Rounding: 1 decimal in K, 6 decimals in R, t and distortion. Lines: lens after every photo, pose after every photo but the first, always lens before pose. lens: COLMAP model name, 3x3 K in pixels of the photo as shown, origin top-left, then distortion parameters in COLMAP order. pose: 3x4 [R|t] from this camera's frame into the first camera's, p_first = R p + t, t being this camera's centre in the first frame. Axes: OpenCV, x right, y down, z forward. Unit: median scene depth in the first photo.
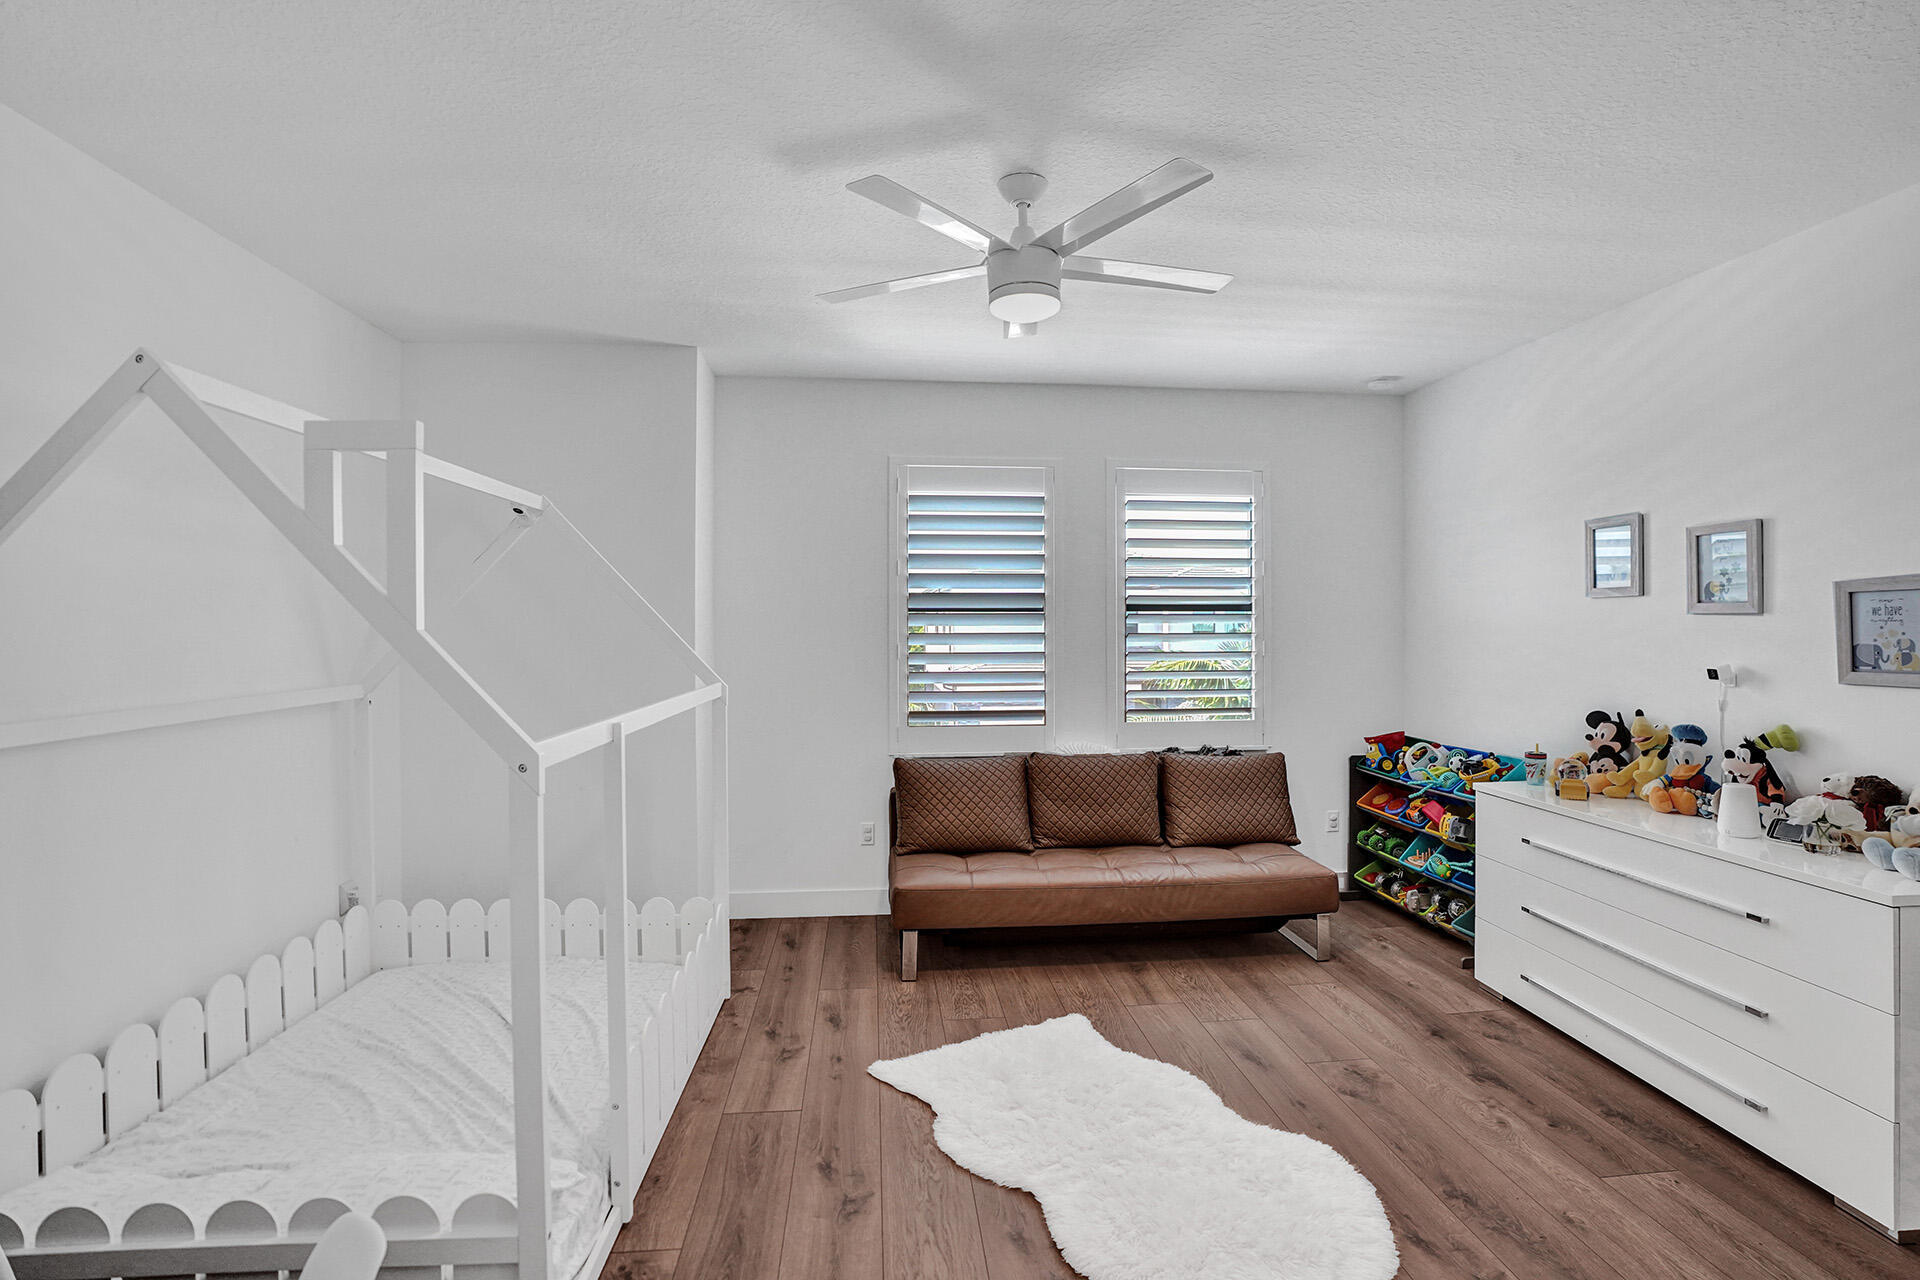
lens RADIAL K [[917.6, 0, 960.0], [0, 917.6, 640.0], [0, 0, 1]] dist [-0.056580, 0.001563]
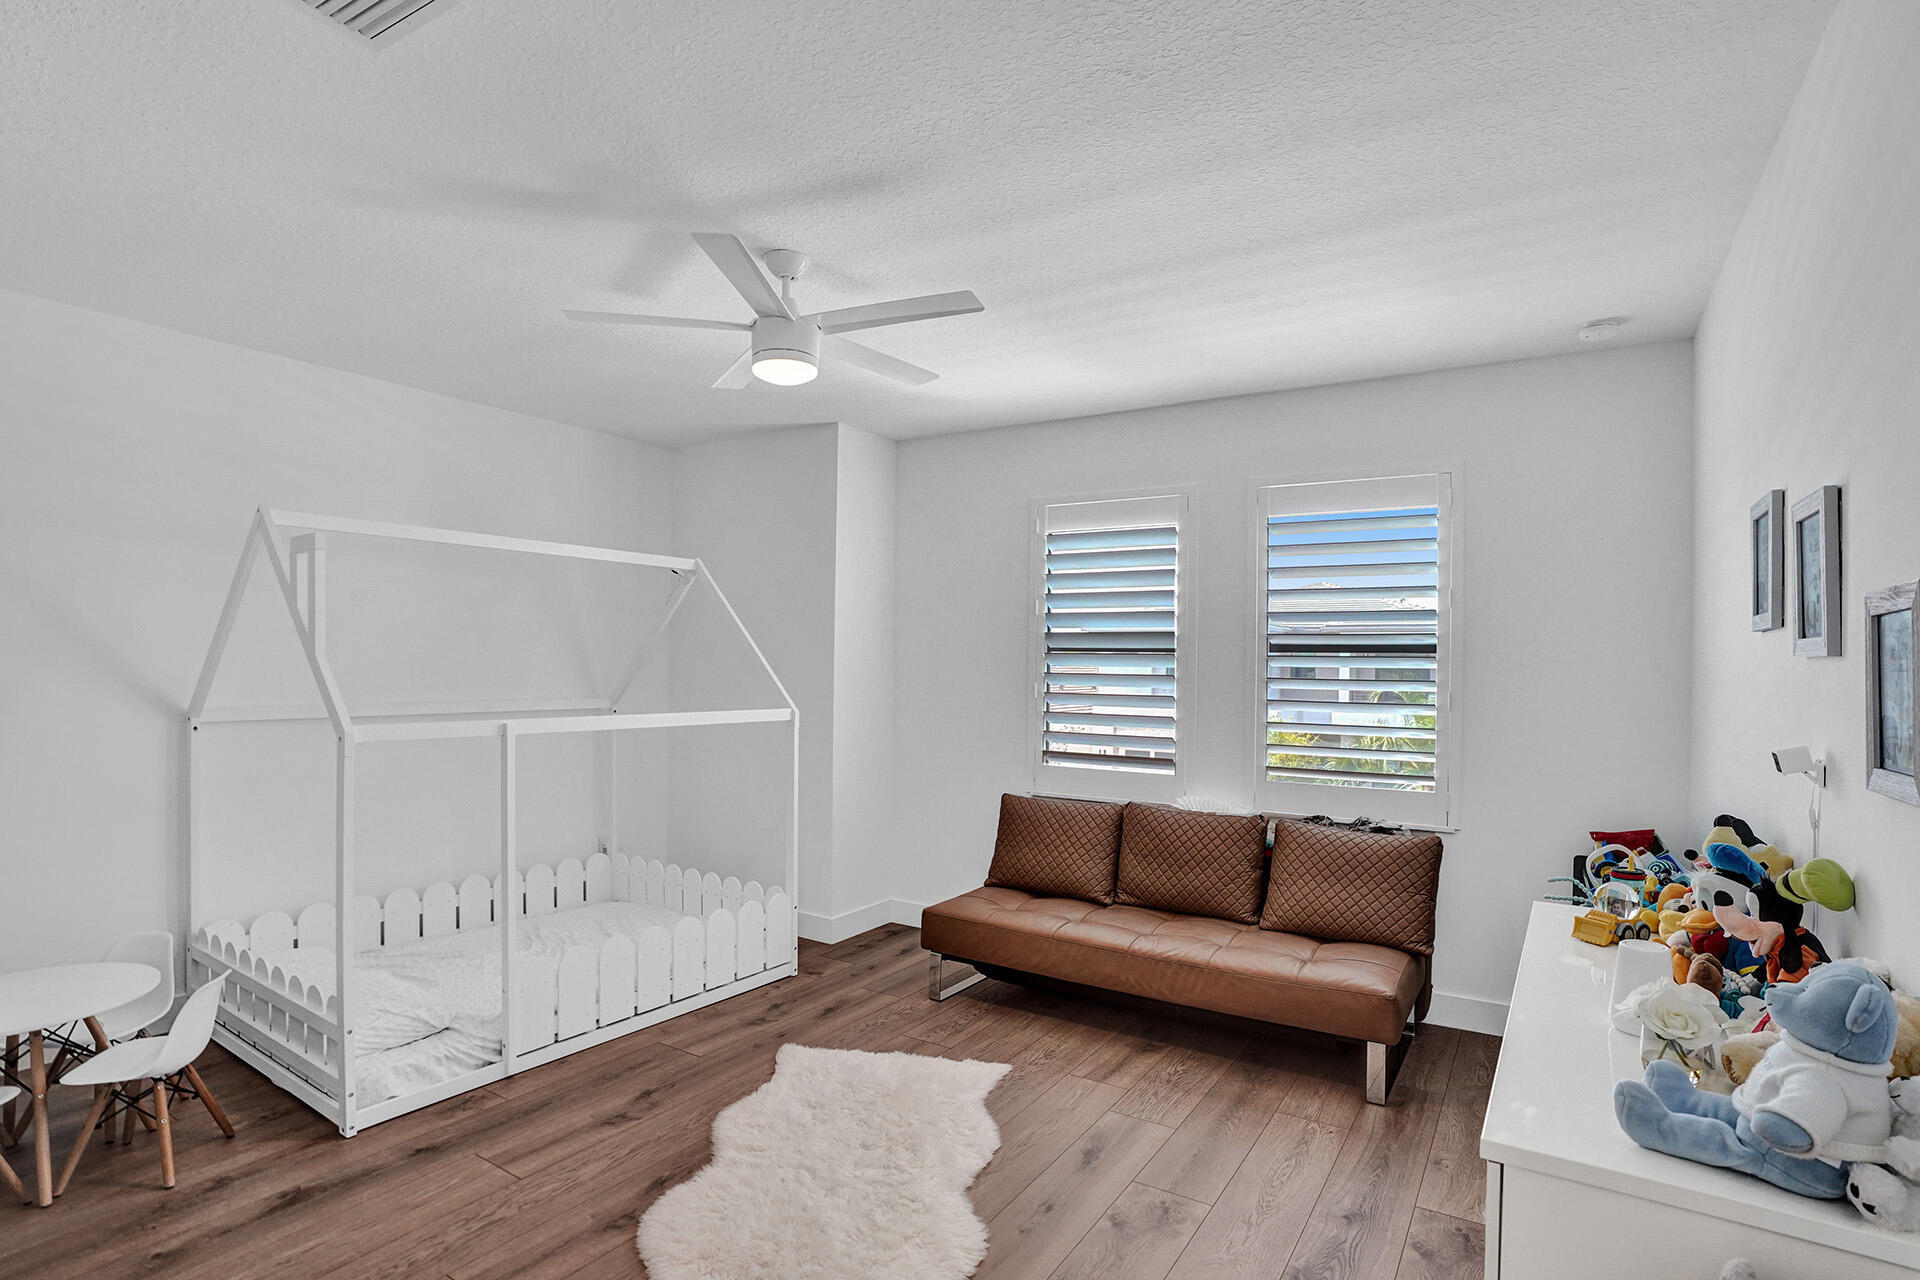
lens RADIAL K [[932.8, 0, 965.1], [0, 932.8, 690.0], [0, 0, 1]] dist [-0.058082, 0.000194]
pose [[0.787580, 0.029371, -0.615511, 0.542333], [-0.026048, 0.999557, 0.014367, -0.001022], [0.615661, 0.004718, 0.787997, 0.151345]]
